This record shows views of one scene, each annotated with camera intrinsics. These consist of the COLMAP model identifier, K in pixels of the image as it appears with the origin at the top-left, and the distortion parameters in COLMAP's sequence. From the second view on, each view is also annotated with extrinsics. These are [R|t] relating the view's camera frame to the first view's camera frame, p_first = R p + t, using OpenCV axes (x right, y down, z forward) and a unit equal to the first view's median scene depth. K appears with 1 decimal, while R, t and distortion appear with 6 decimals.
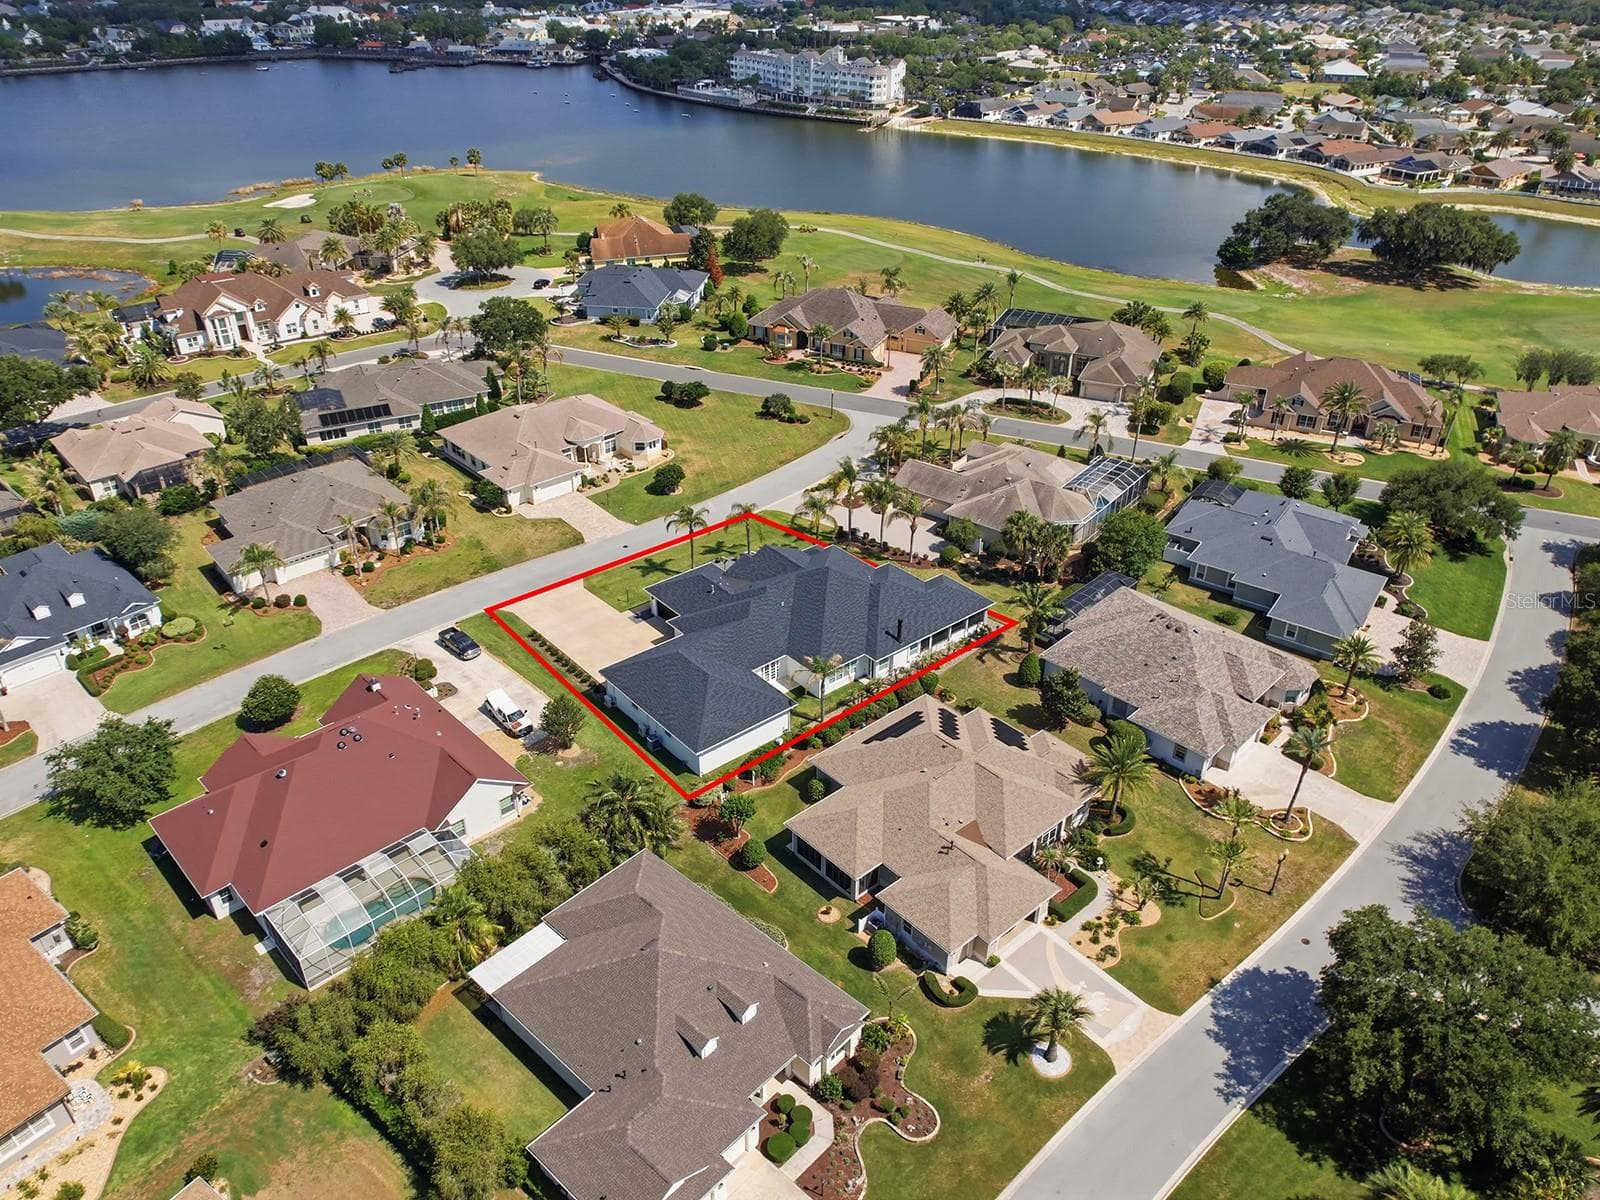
lens RADIAL K [[1160.9, 0, 802.1], [0, 1160.9, 601.6], [0, 0, 1]] dist [-0.051262, 0.019747]
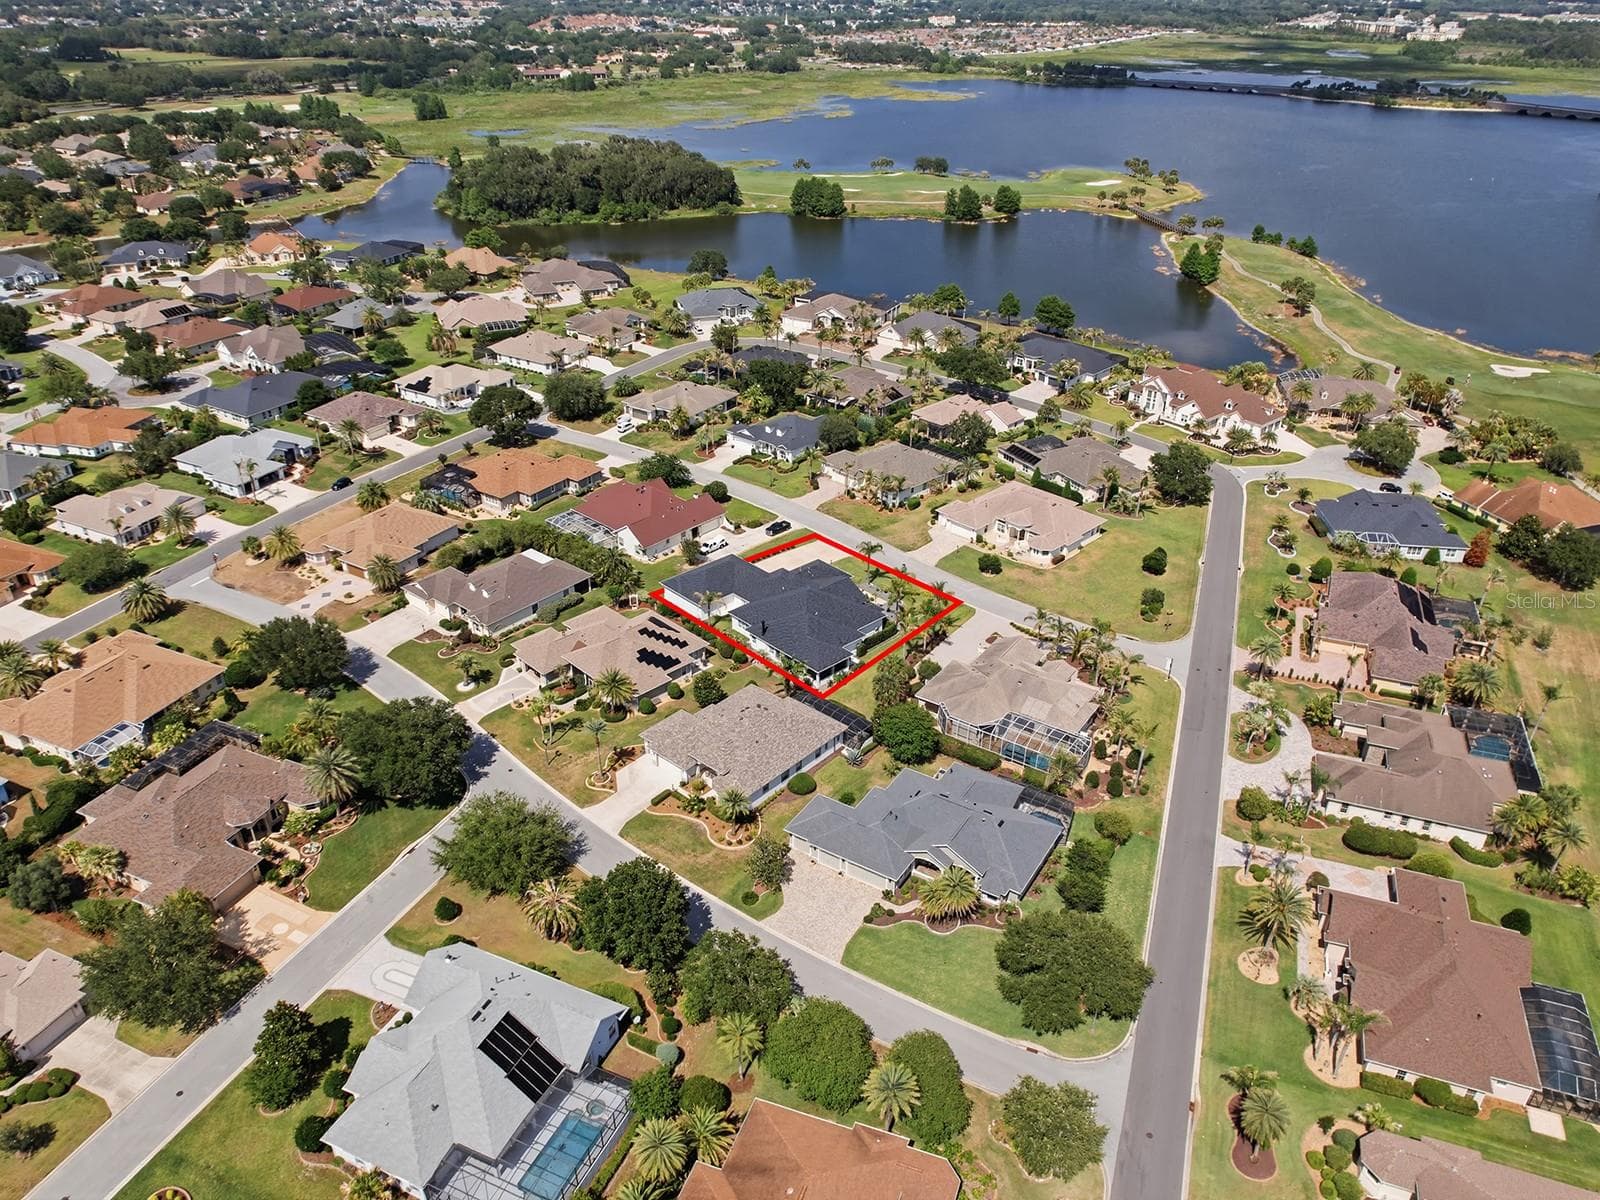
lens RADIAL K [[1146.4, 0, 797.0], [0, 1146.4, 604.7], [0, 0, 1]] dist [-0.067985, 0.055221]
pose [[0.052175, 0.490845, -0.869683, 1.369036], [-0.525765, 0.753903, 0.393957, -0.612919], [0.849028, 0.436694, 0.297404, 0.524687]]
